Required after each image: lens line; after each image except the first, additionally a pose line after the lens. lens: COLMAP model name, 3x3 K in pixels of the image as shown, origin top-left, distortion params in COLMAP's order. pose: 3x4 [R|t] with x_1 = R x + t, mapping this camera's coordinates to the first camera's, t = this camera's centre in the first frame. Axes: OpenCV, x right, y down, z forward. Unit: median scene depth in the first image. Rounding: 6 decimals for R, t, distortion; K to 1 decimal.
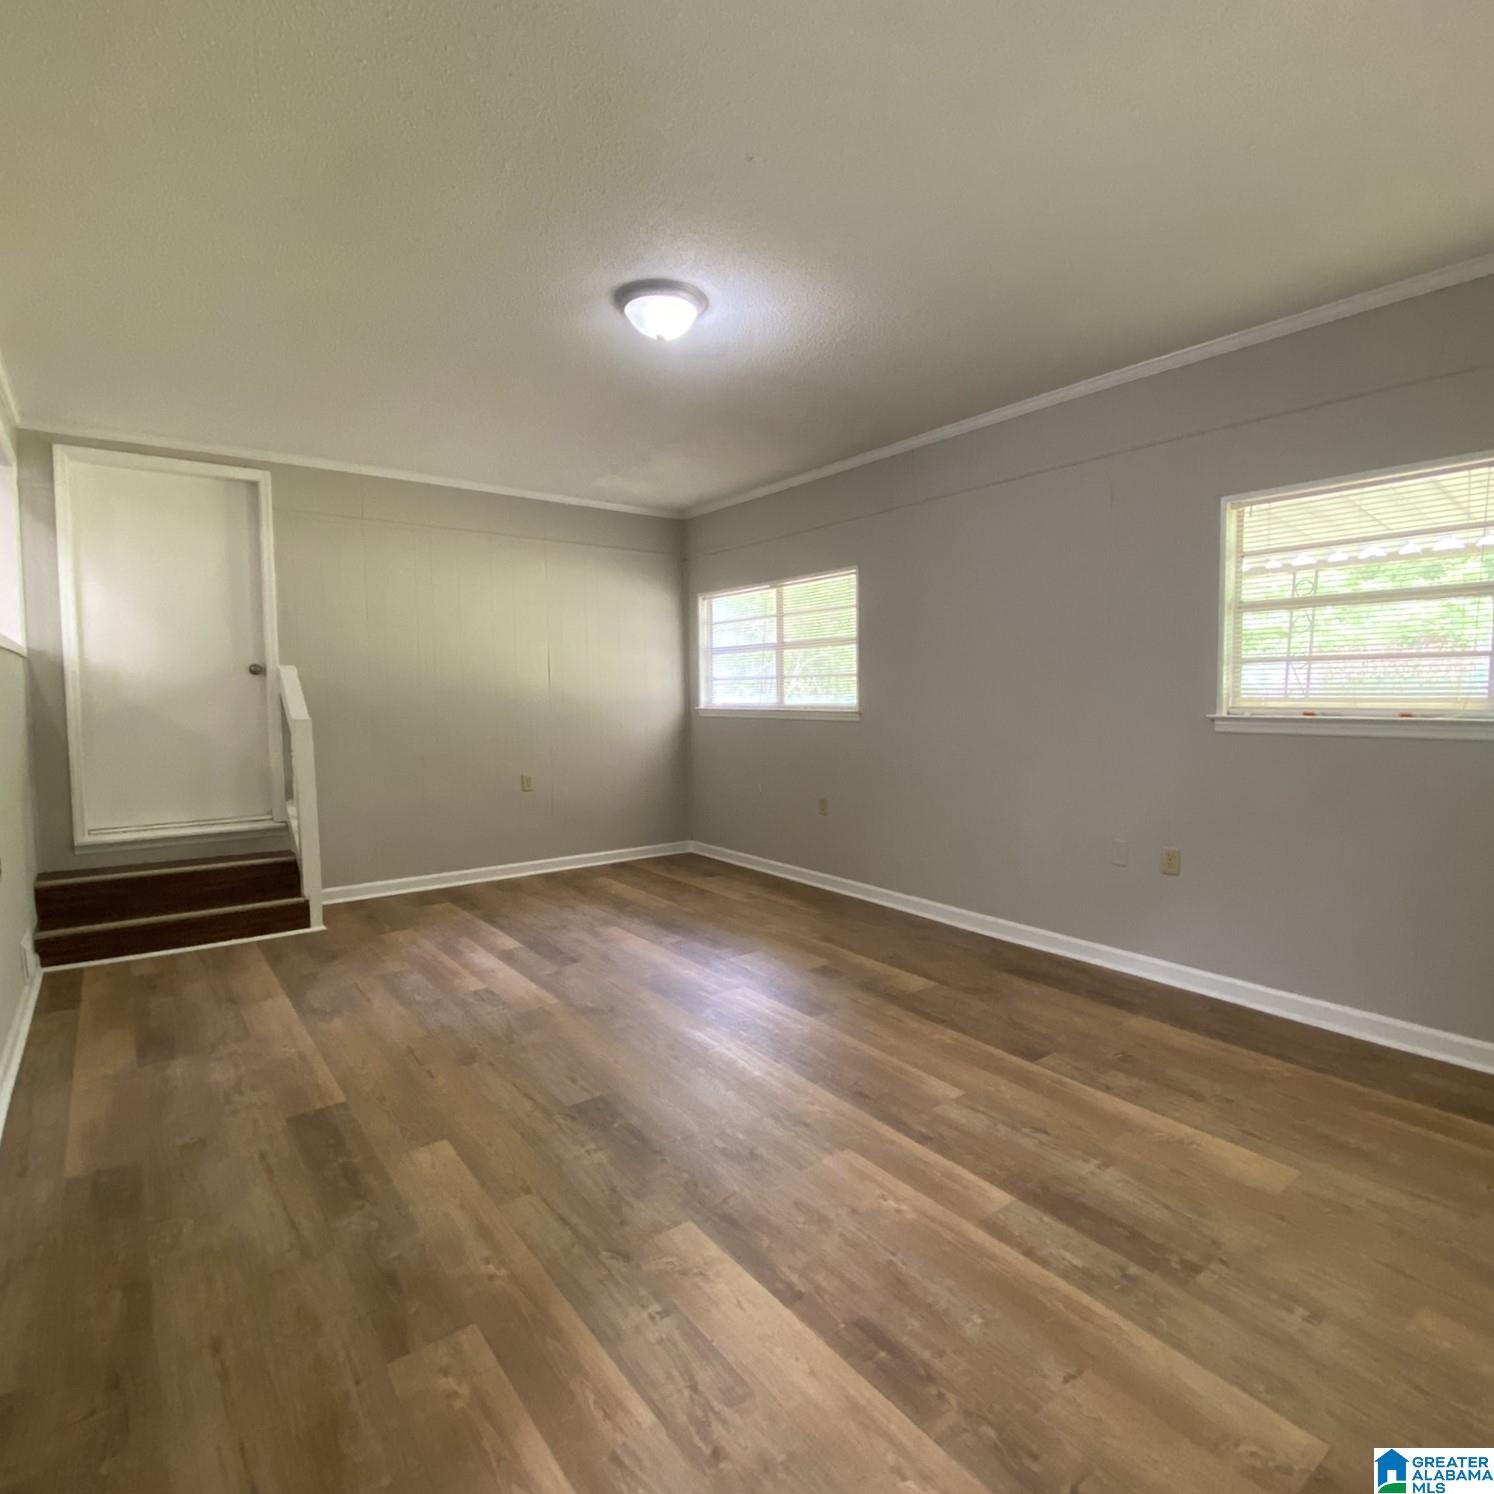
lens RADIAL K [[822.0, 0, 747.9], [0, 822.0, 735.4], [0, 0, 1]] dist [0.030590, -0.023397]
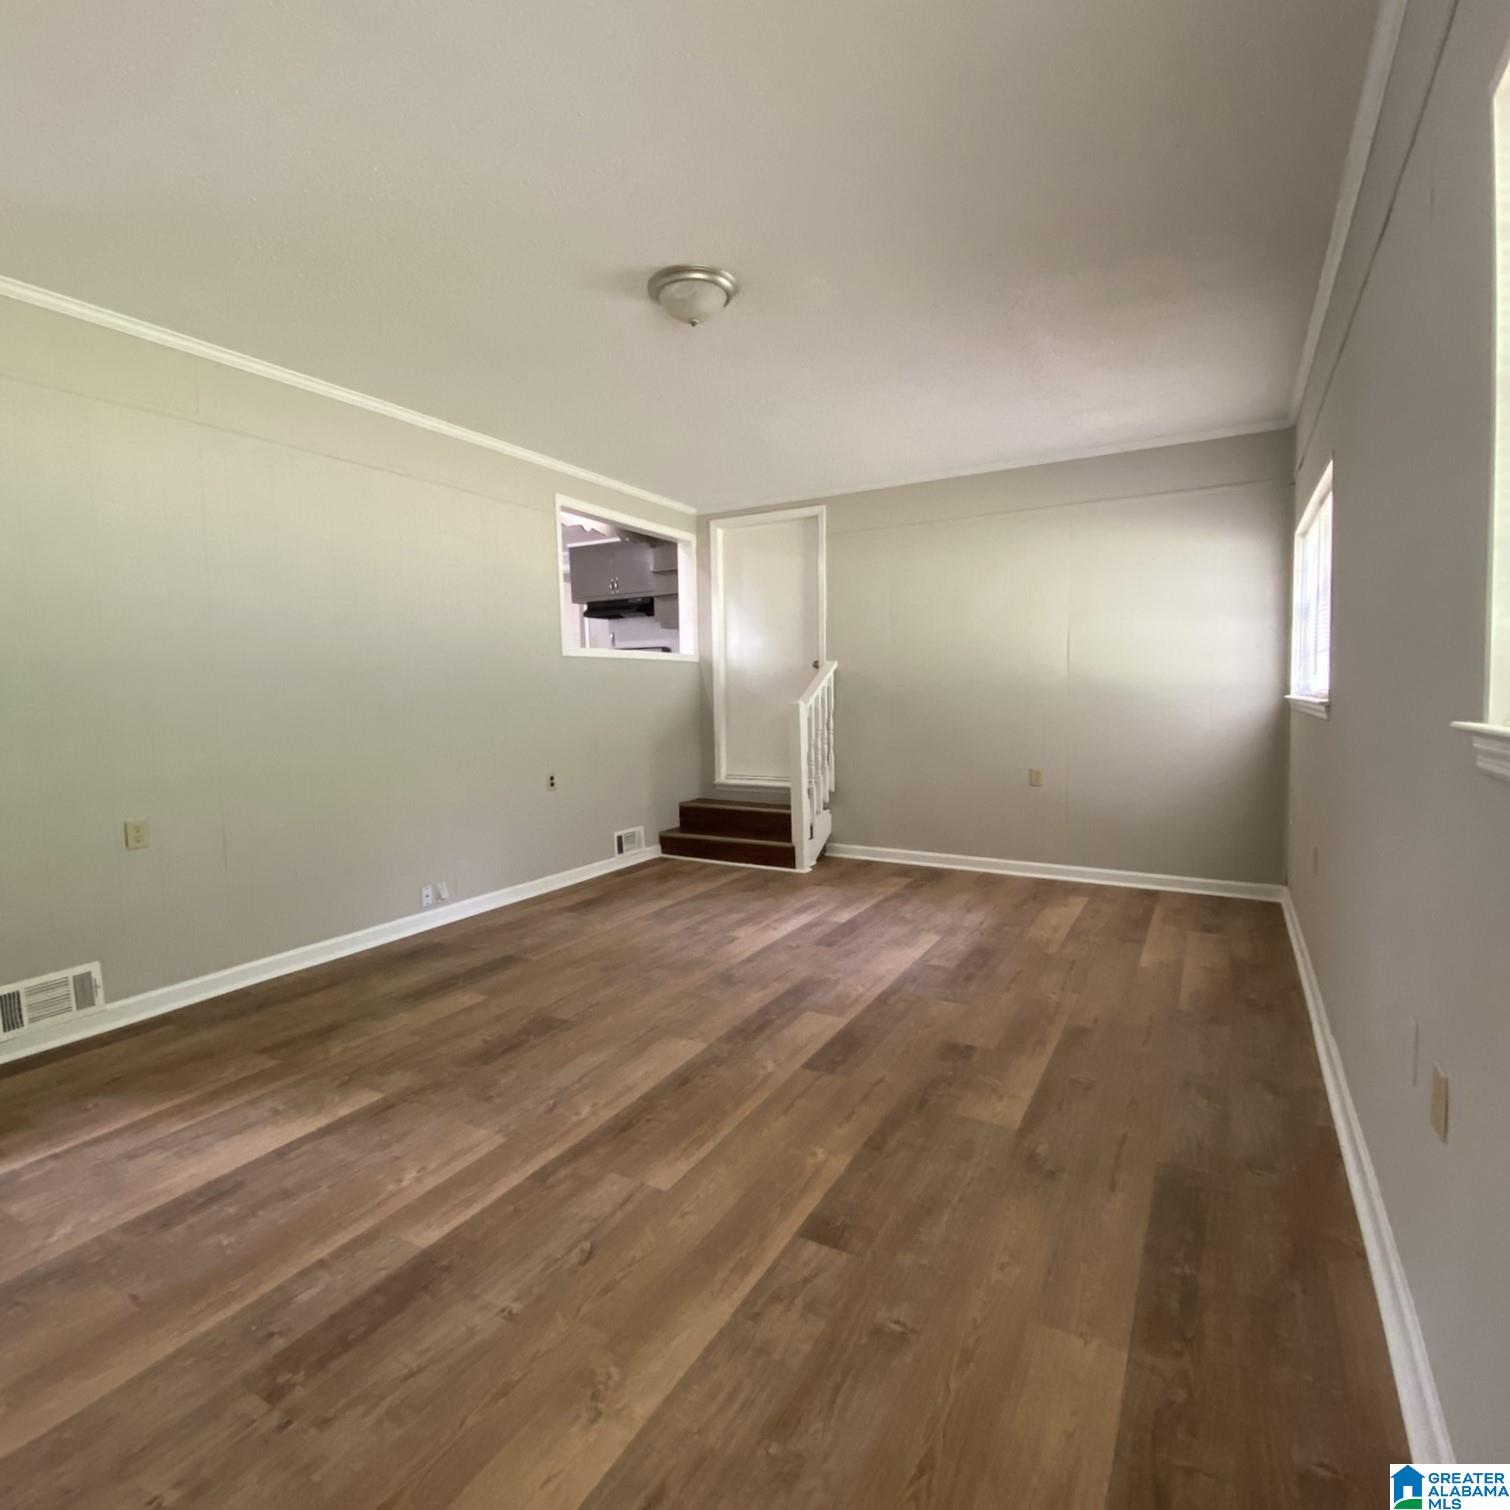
lens RADIAL K [[830.8, 0, 785.6], [0, 830.8, 744.2], [0, 0, 1]] dist [0.030590, -0.023397]
pose [[0.412241, 0.061445, -0.909000, 0.974340], [-0.038694, 0.998004, 0.049913, -0.031278], [0.910253, 0.014597, 0.413796, 0.748353]]
